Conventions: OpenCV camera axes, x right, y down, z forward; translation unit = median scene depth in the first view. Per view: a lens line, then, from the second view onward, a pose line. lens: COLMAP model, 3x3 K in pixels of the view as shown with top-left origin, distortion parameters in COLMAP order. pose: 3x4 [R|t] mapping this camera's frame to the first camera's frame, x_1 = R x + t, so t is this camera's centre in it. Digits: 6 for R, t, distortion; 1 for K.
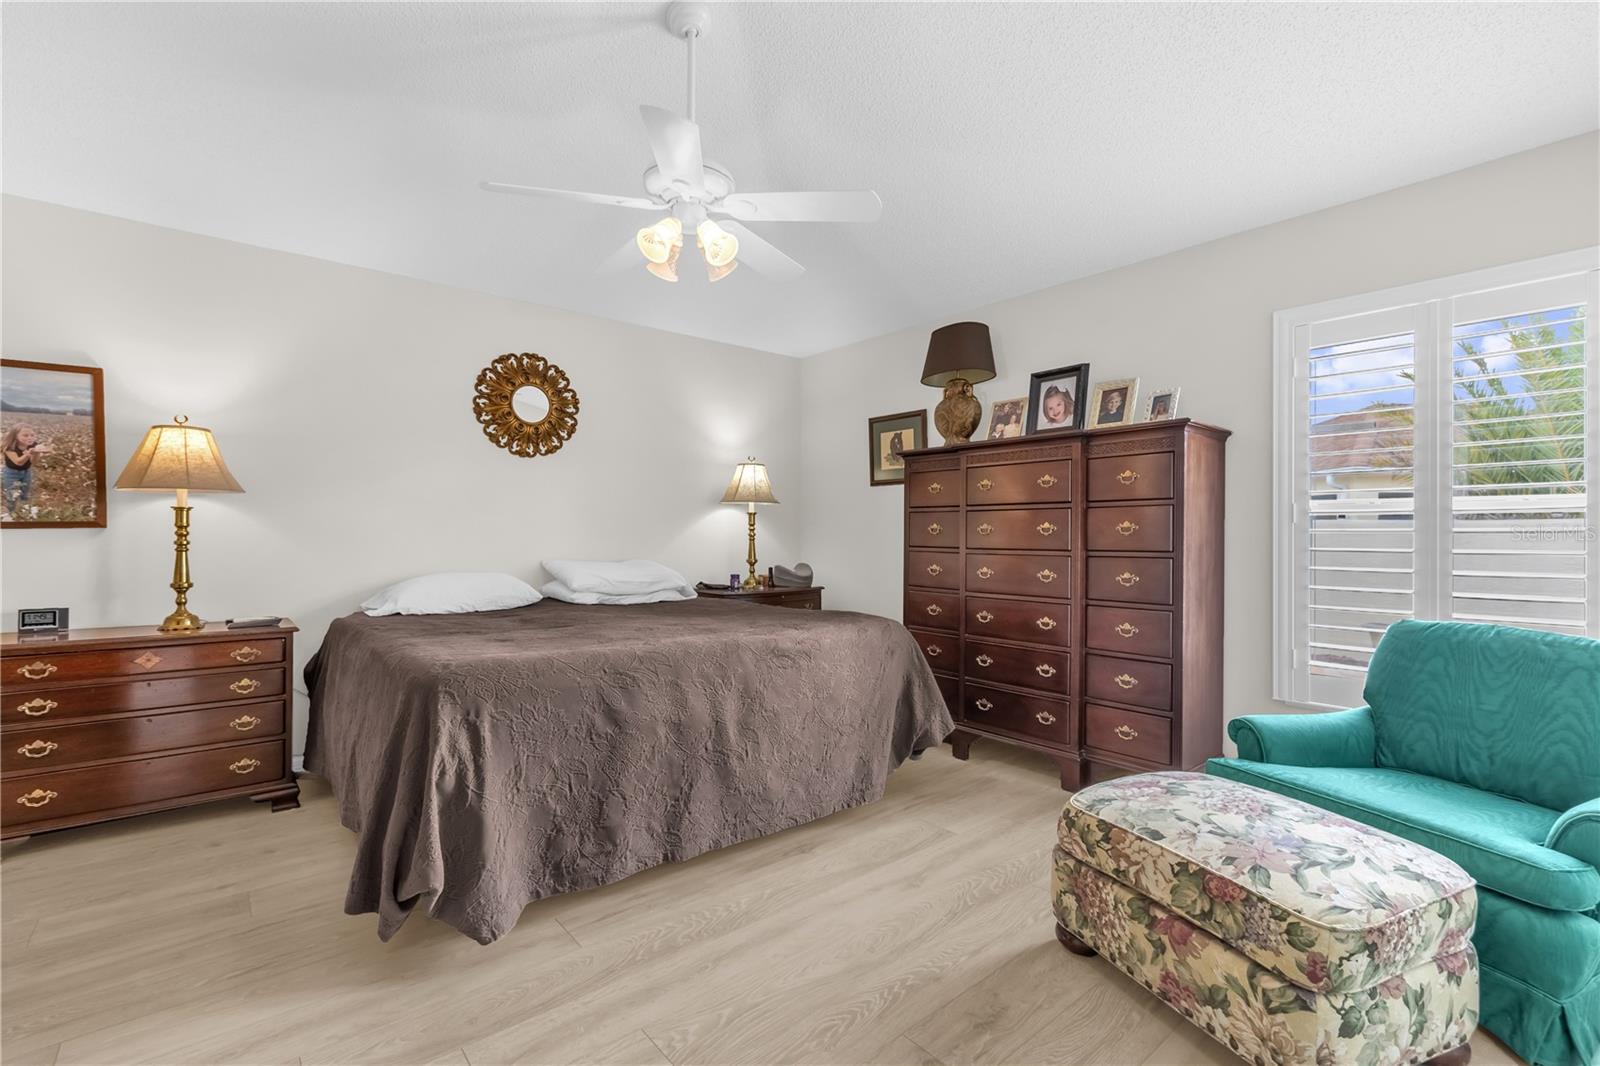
lens RADIAL K [[711.2, 0, 794.8], [0, 711.2, 539.5], [0, 0, 1]] dist [-0.001232, -0.001521]
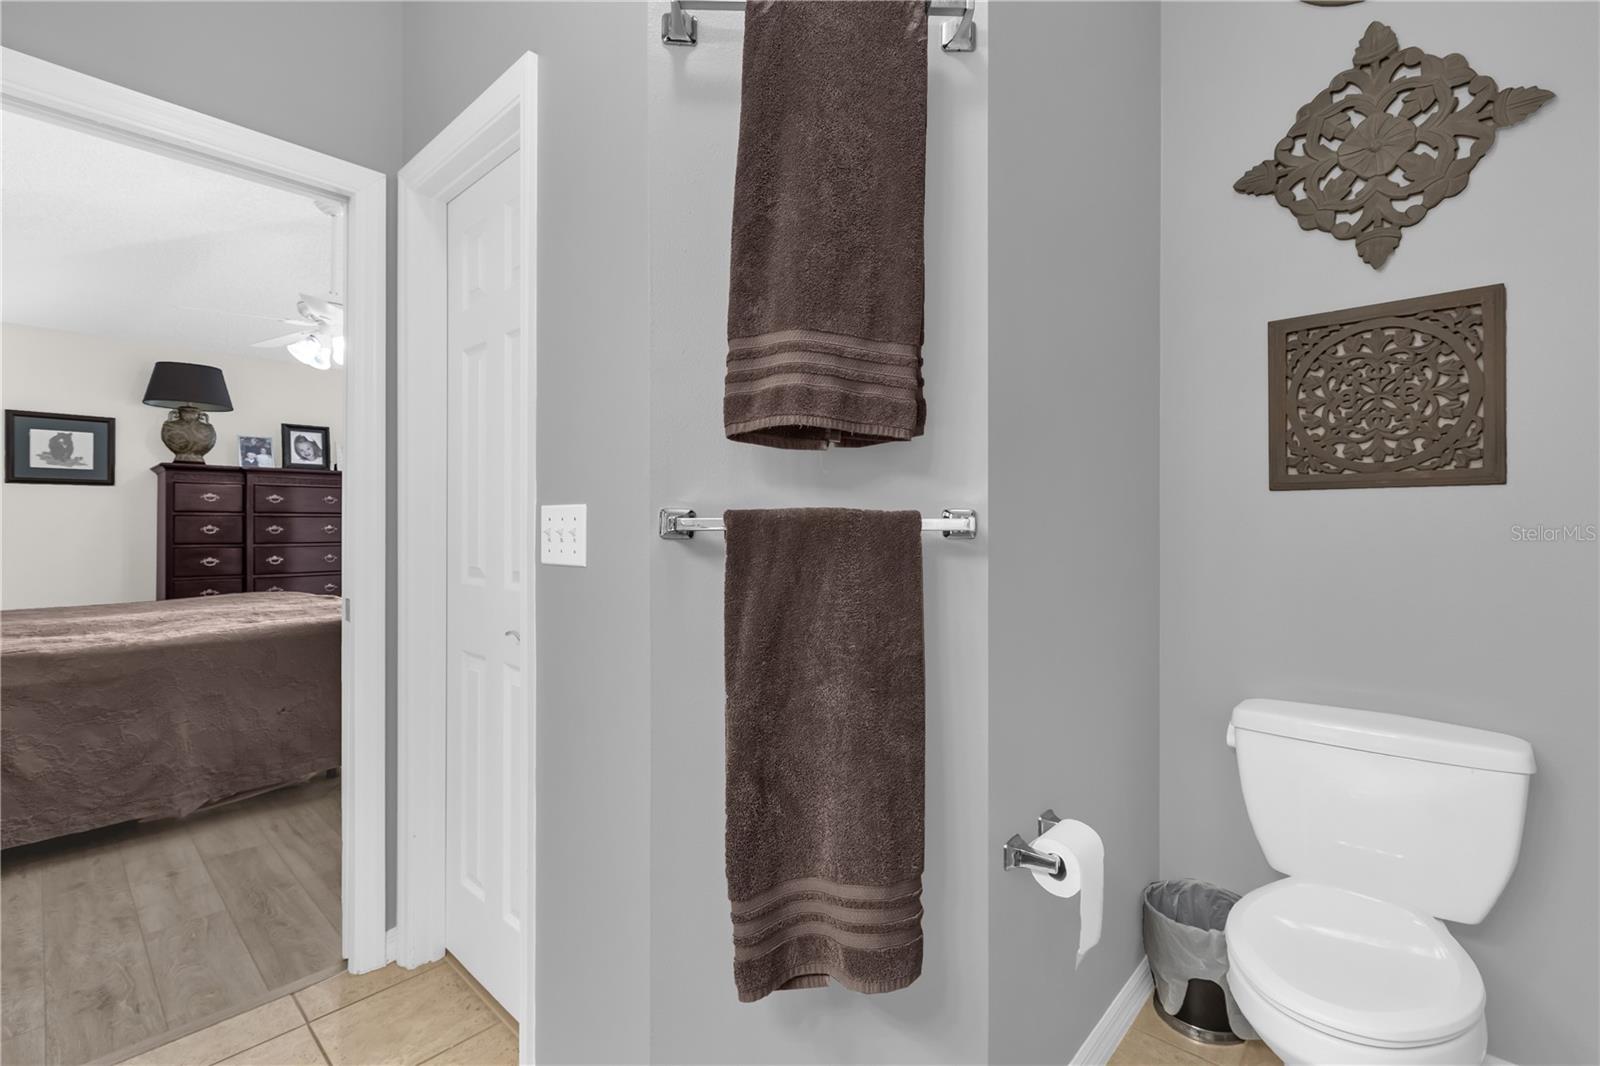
lens RADIAL K [[711.2, 0, 797.3], [0, 711.2, 532.6], [0, 0, 1]] dist [-0.001232, -0.001521]
pose [[-0.130940, 0.000939, 0.991390, -1.253488], [0.019956, 0.999799, 0.001689, 0.009343], [-0.991189, 0.020005, -0.130932, 0.152145]]
